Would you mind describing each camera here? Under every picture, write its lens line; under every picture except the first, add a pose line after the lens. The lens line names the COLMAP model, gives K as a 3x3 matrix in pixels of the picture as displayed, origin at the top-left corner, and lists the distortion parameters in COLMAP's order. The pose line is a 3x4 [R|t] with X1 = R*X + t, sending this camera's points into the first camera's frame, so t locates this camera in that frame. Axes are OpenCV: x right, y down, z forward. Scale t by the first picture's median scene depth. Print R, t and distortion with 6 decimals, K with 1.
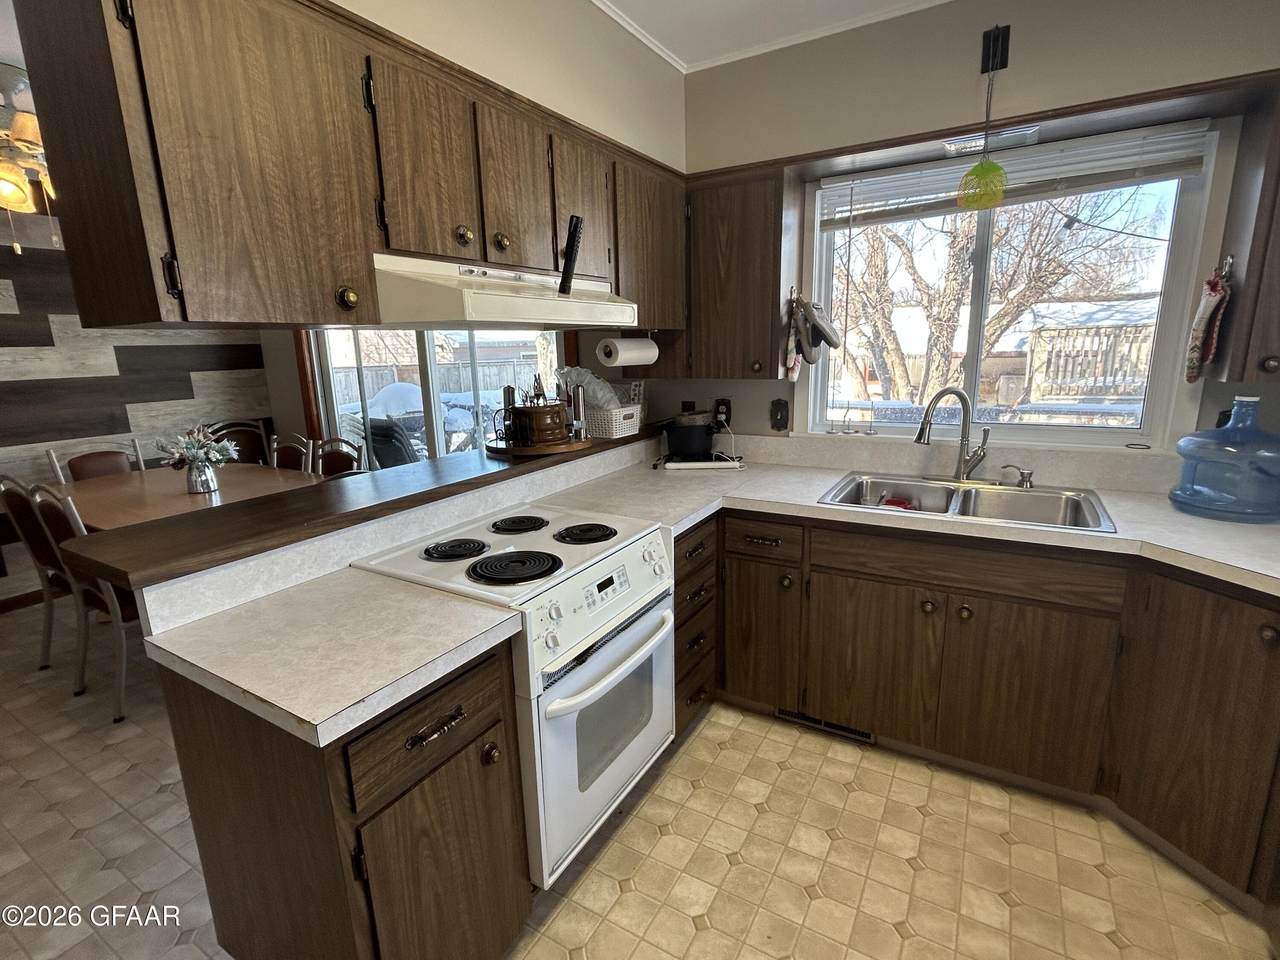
lens RADIAL K [[612.4, 0, 640.0], [0, 612.4, 480.0], [0, 0, 1]] dist [-0.000370, 0.001290]
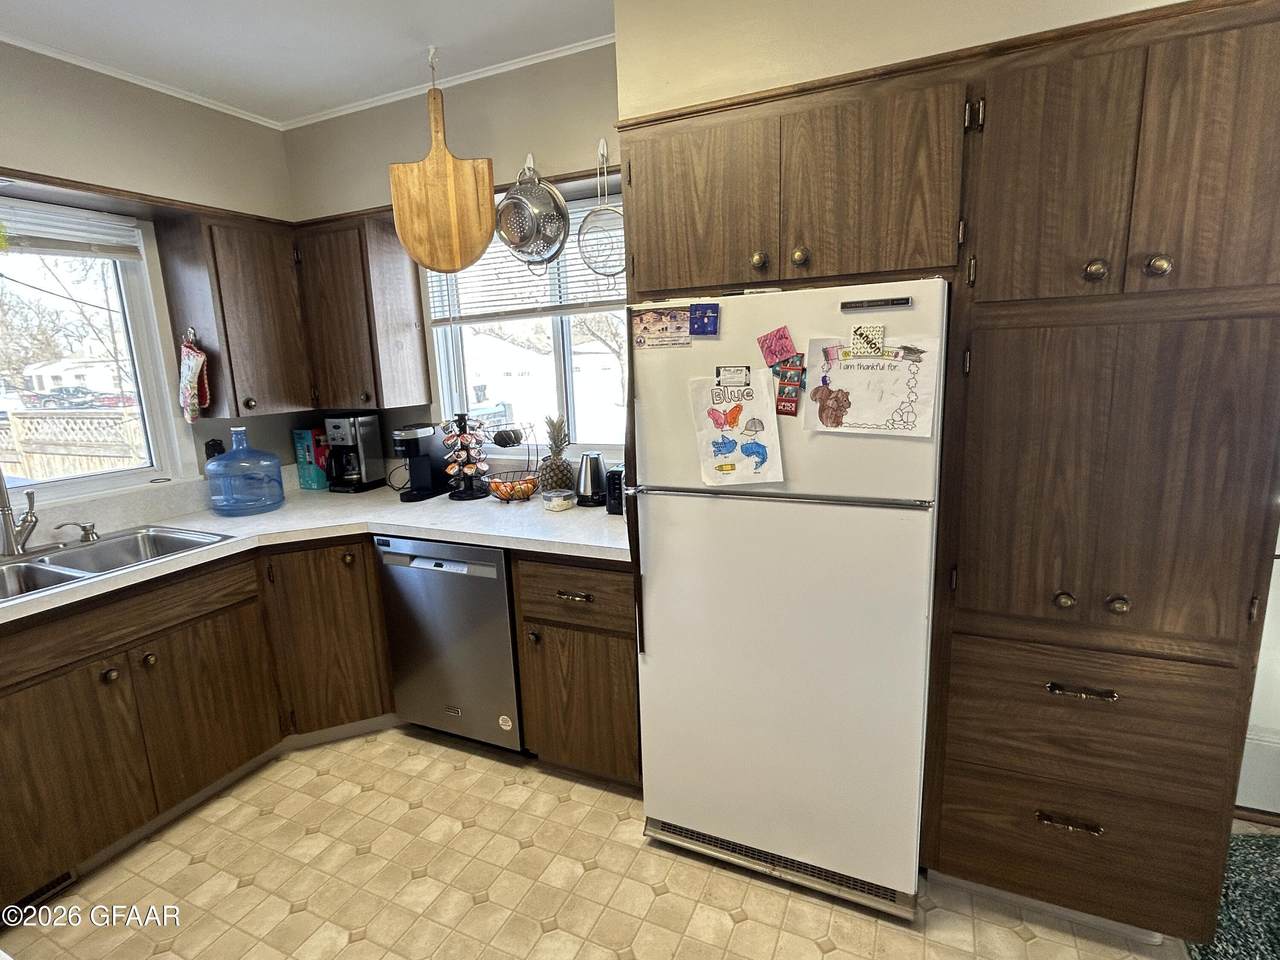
lens RADIAL K [[642.1, 0, 640.0], [0, 642.1, 480.0], [0, 0, 1]] dist [0.000170, -0.000092]
pose [[-0.102131, -0.158146, 0.982120, -0.505012], [0.257555, 0.949414, 0.179663, -0.041936], [-0.960851, 0.271299, -0.056233, 0.196185]]
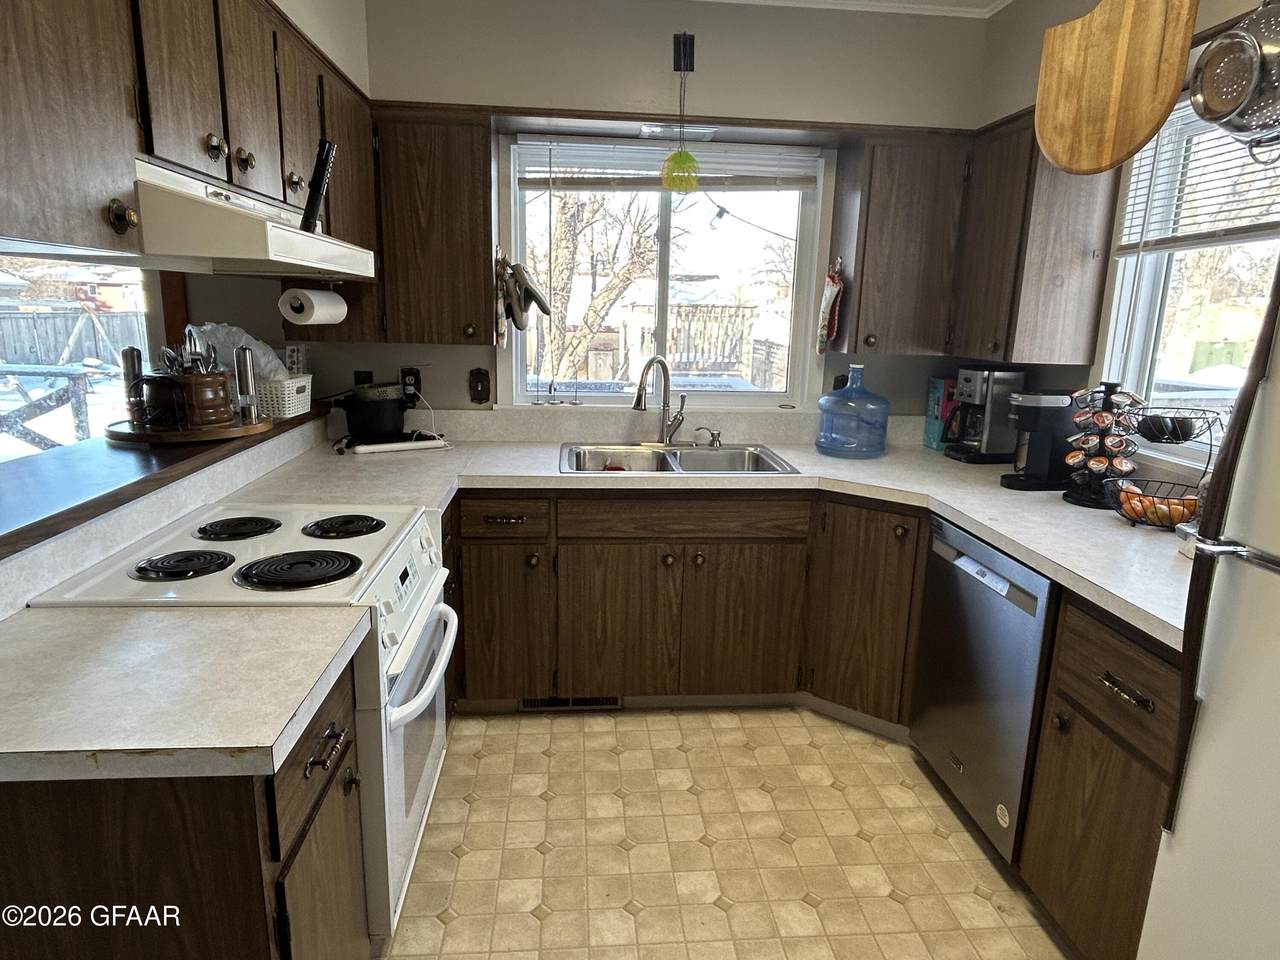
lens RADIAL K [[764.4, 0, 640.4], [0, 764.4, 475.9], [0, 0, 1]] dist [0.000479, -0.003060]
pose [[0.810786, -0.078575, 0.580045, -0.321330], [0.081203, 0.996466, 0.021479, 0.026981], [-0.579683, 0.029687, 0.814301, -0.059716]]
